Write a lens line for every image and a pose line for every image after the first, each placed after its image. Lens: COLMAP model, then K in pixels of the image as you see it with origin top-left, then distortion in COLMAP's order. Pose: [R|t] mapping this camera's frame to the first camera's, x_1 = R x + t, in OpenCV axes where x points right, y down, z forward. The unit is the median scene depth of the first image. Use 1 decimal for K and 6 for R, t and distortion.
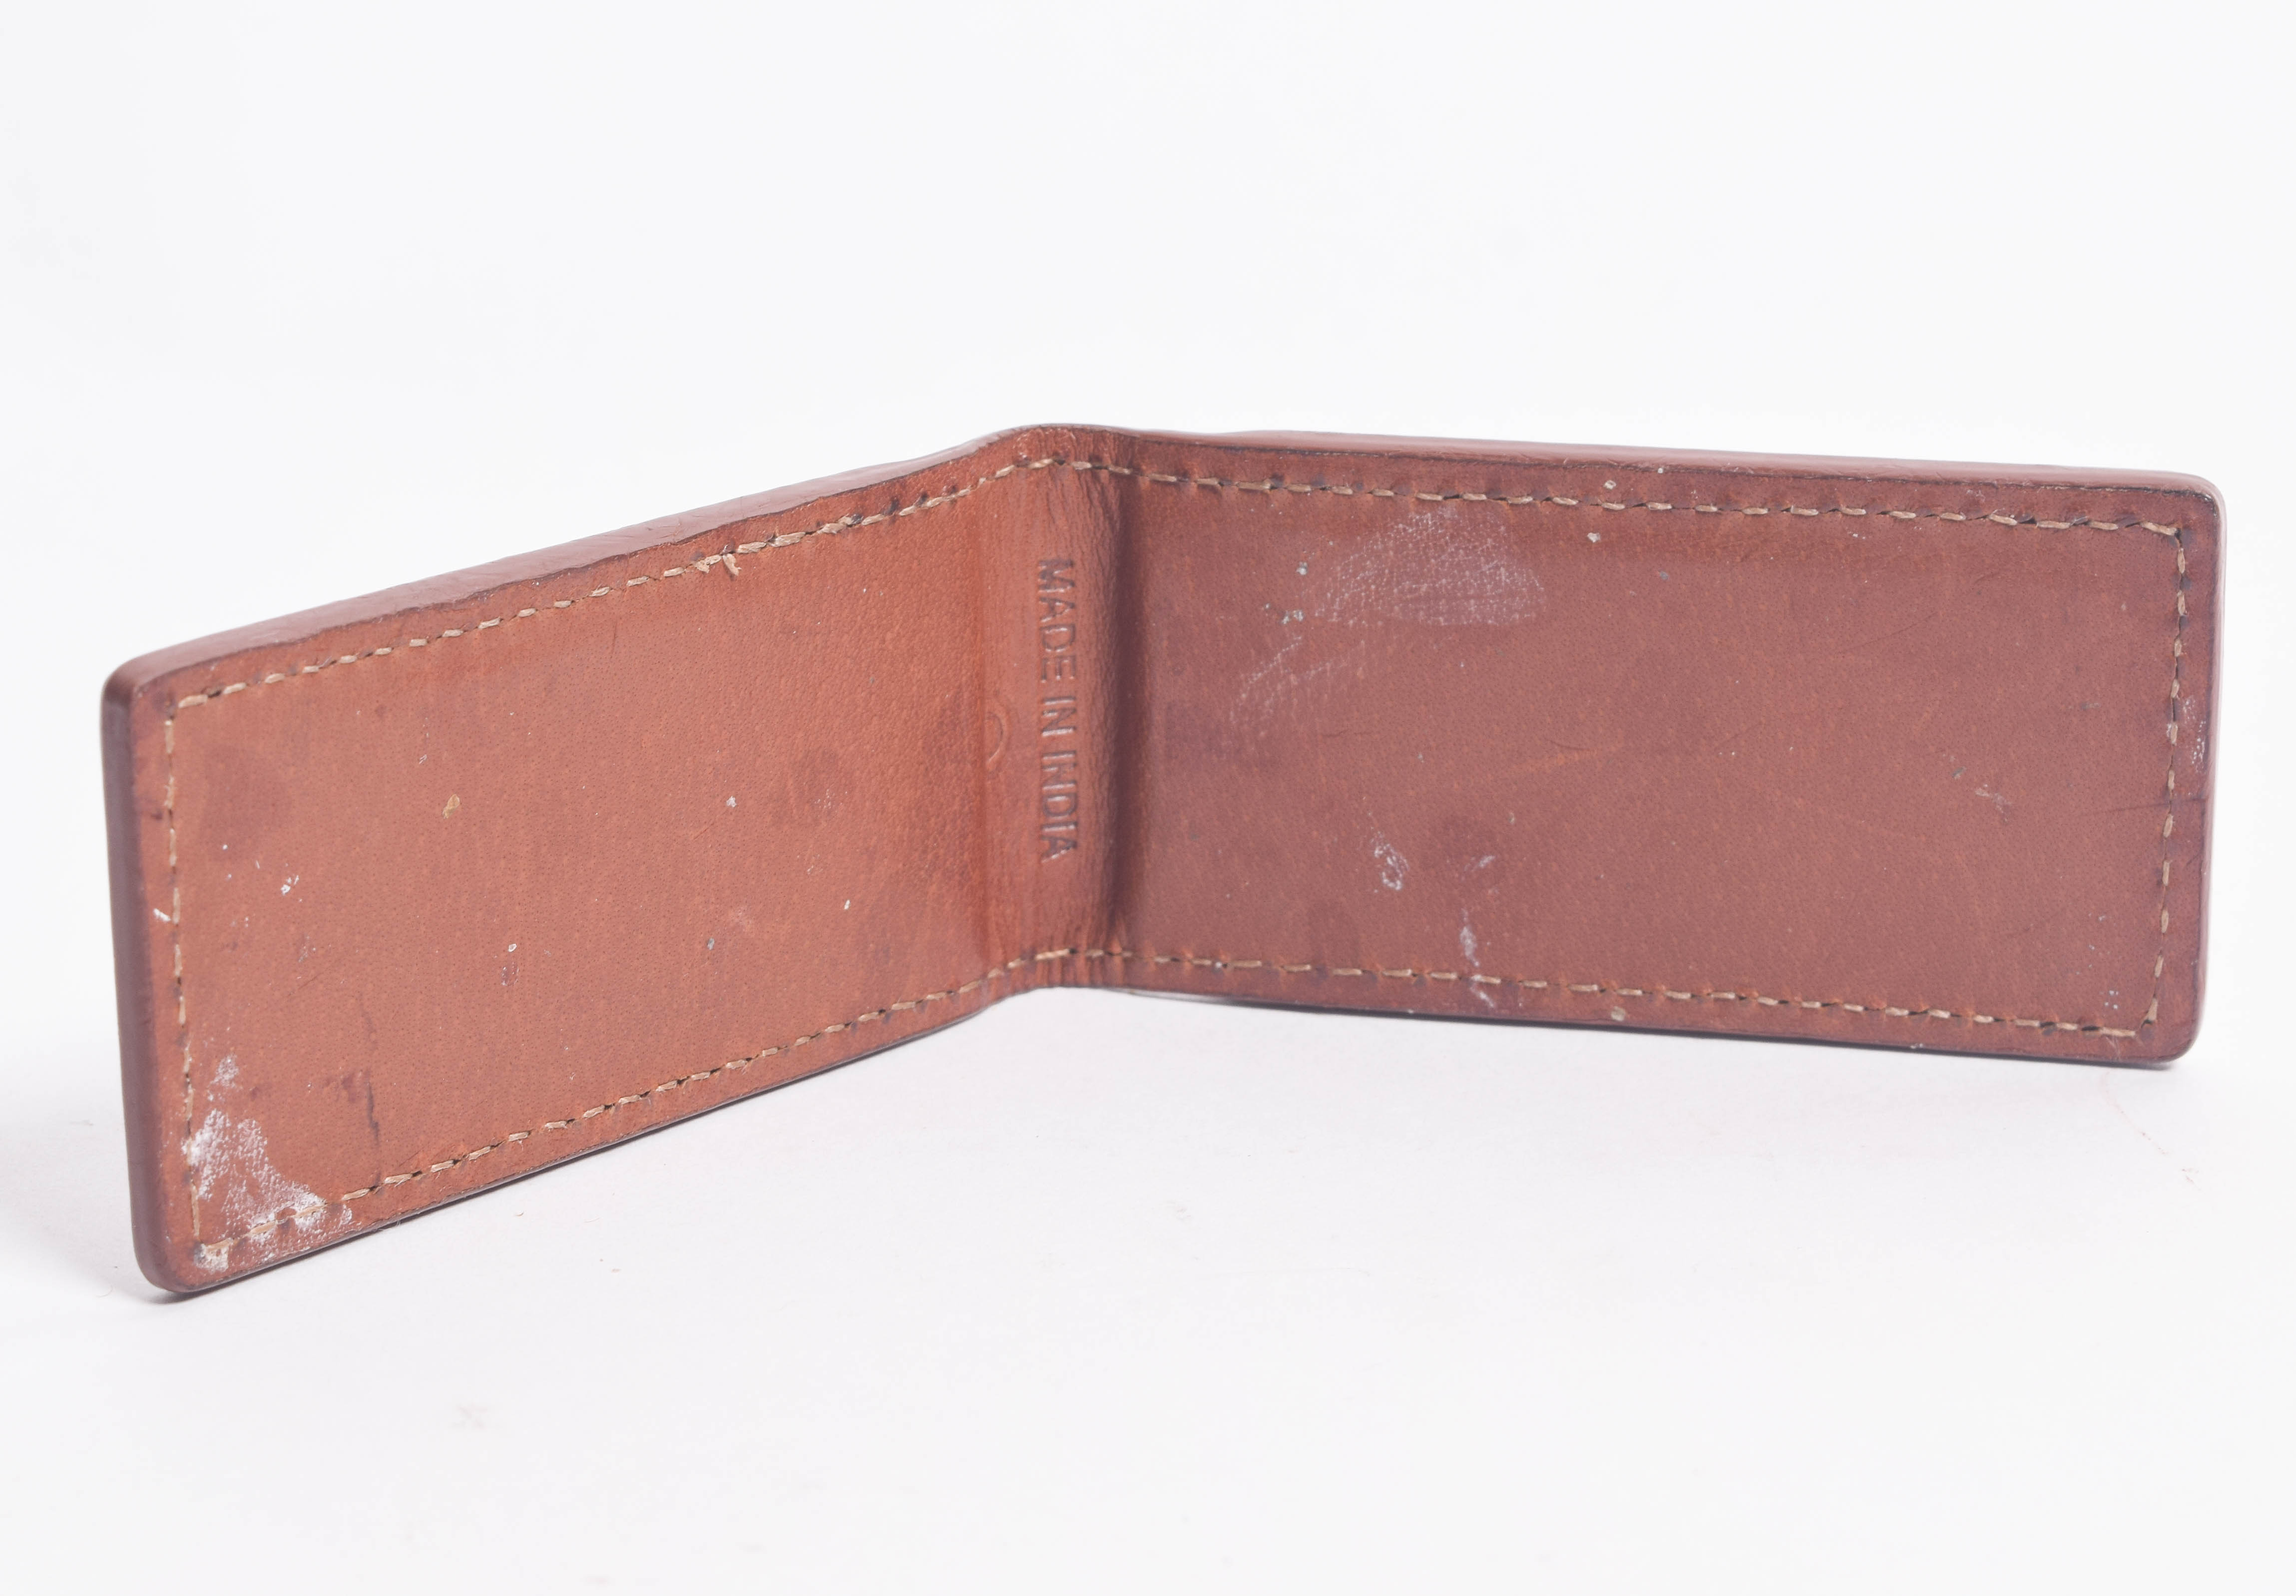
lens RADIAL K [[4752.8, 0, 1146.0], [0, 4752.8, 792.9], [0, 0, 1]] dist [-0.006150, 0.000000]
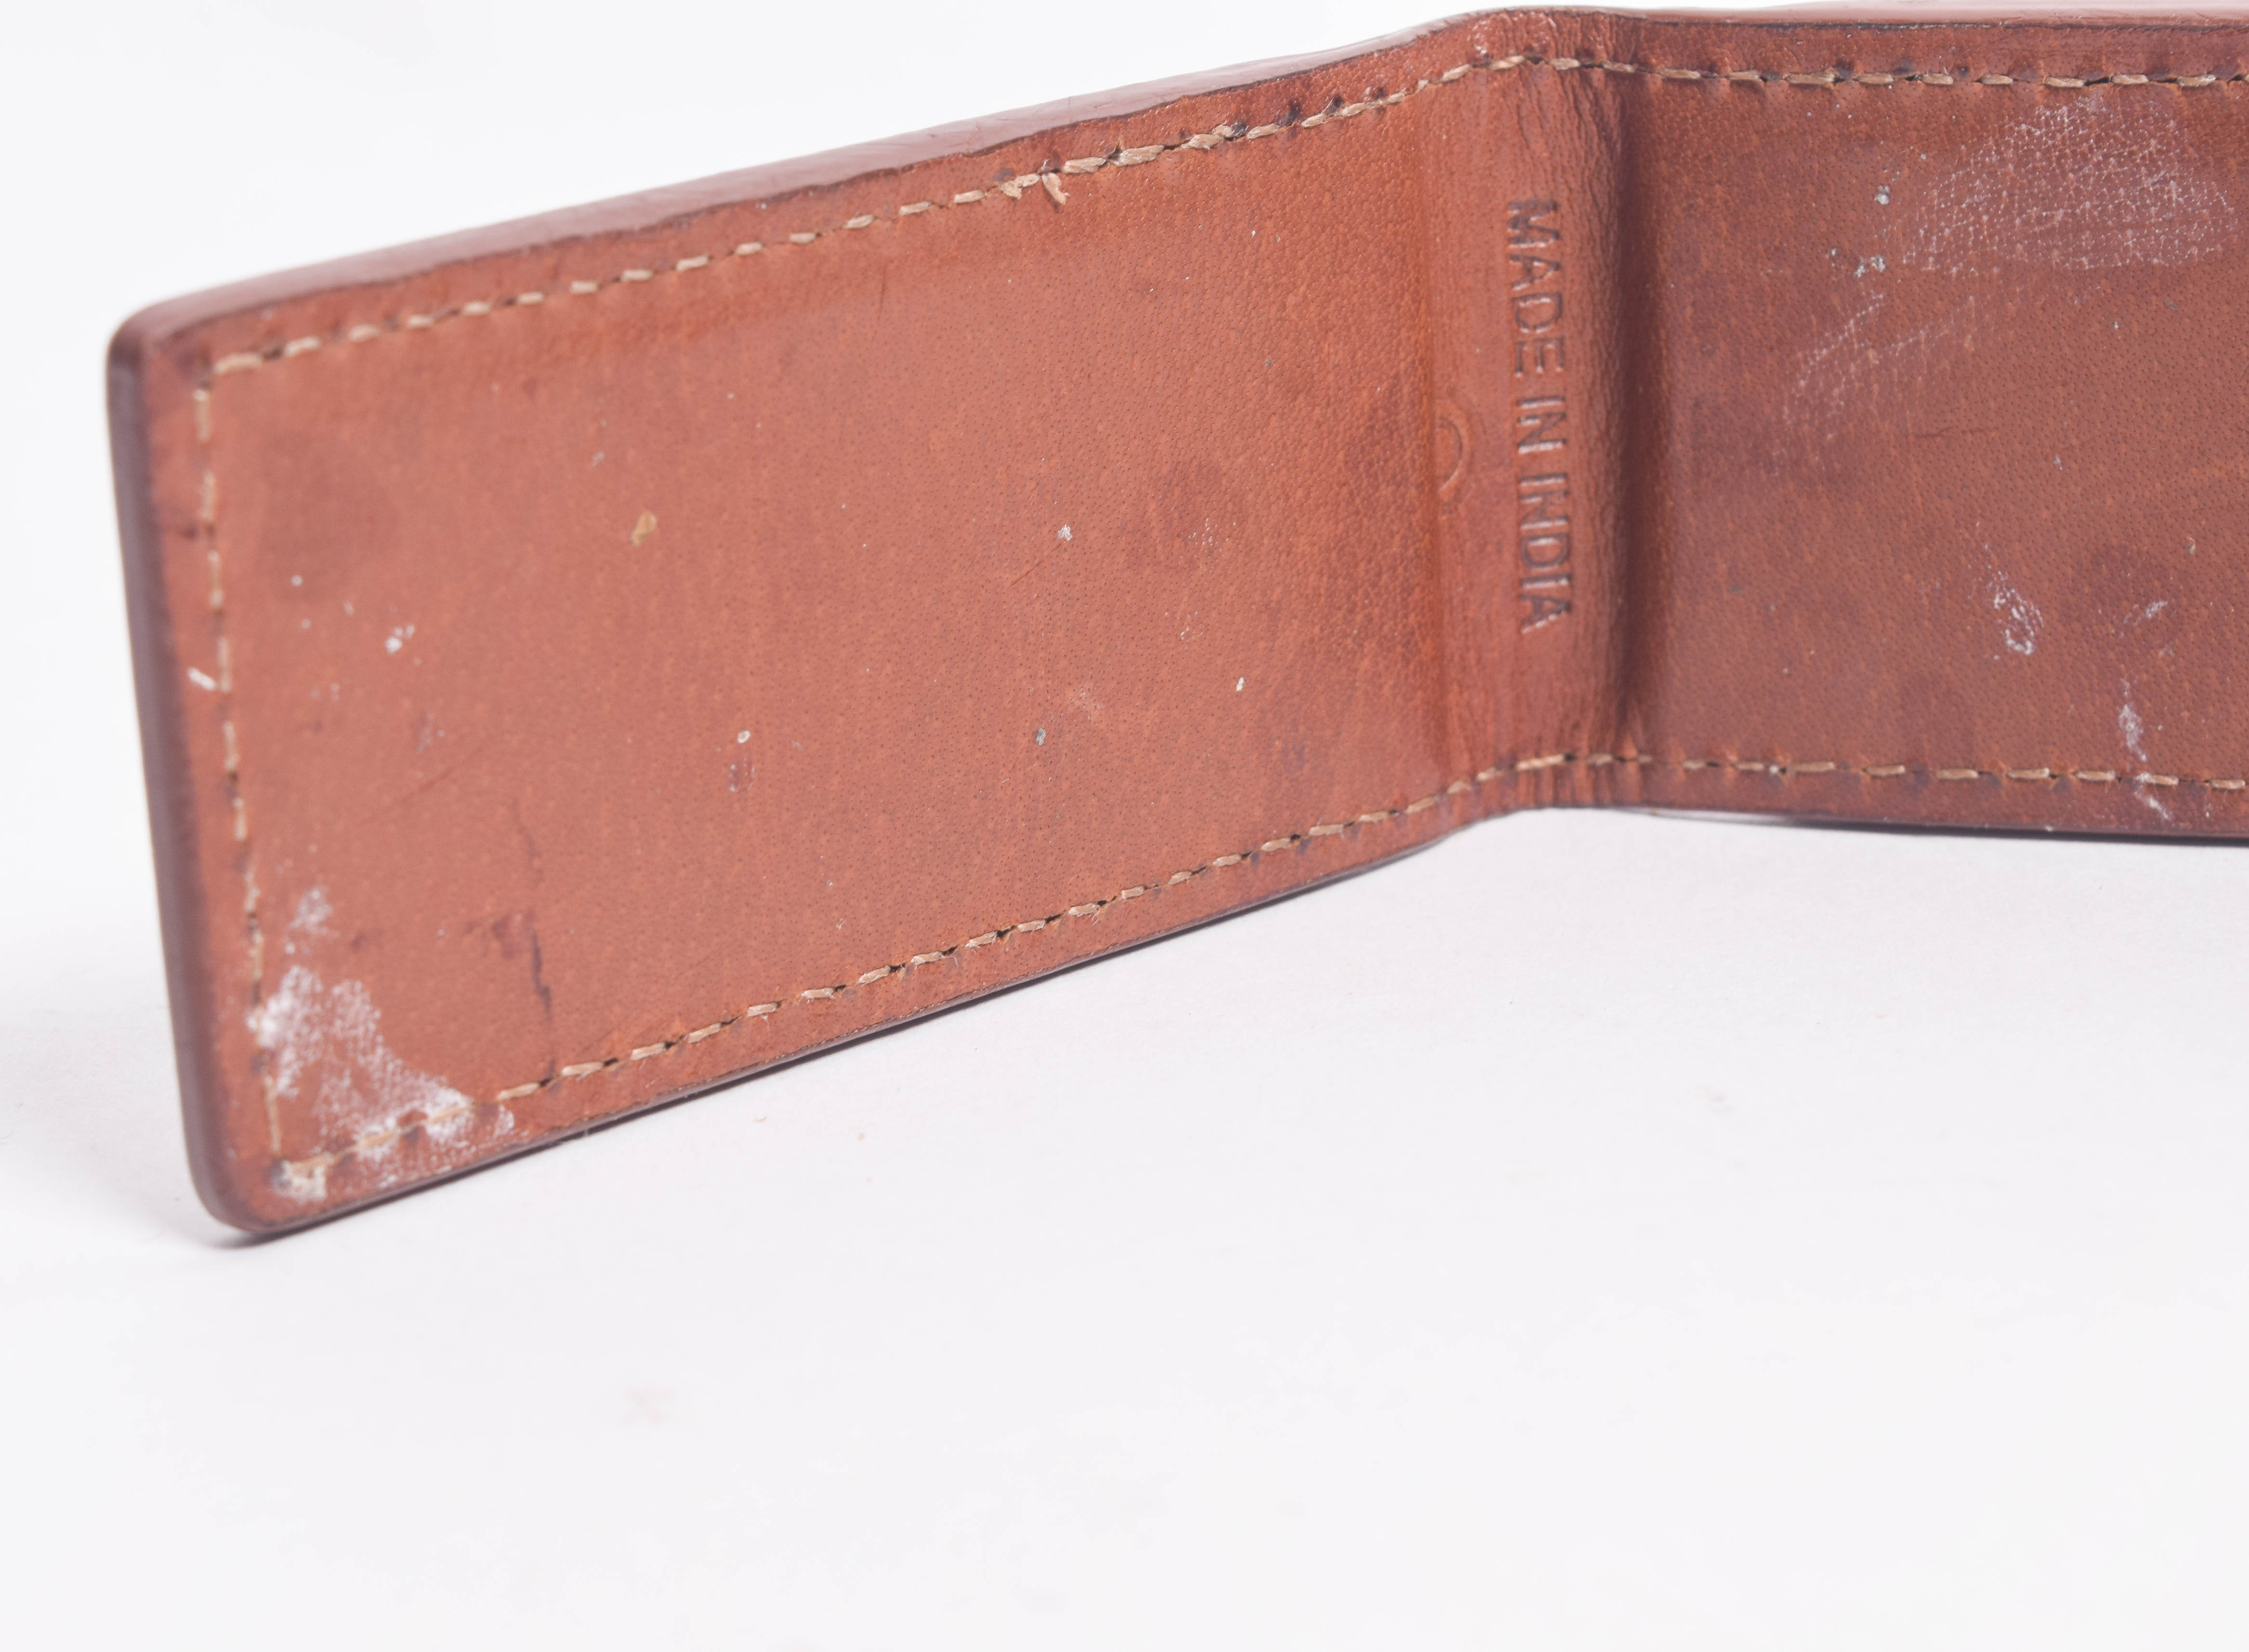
lens RADIAL K [[5893.7, 0, 1122.5], [0, 5893.7, 830.7], [0, 0, 1]] dist [-0.012996, 0.000000]
pose [[0.994991, -0.018367, -0.098259, 0.005612], [0.021383, 0.999329, 0.029725, 0.019961], [0.097647, -0.031677, 0.994717, 0.135341]]
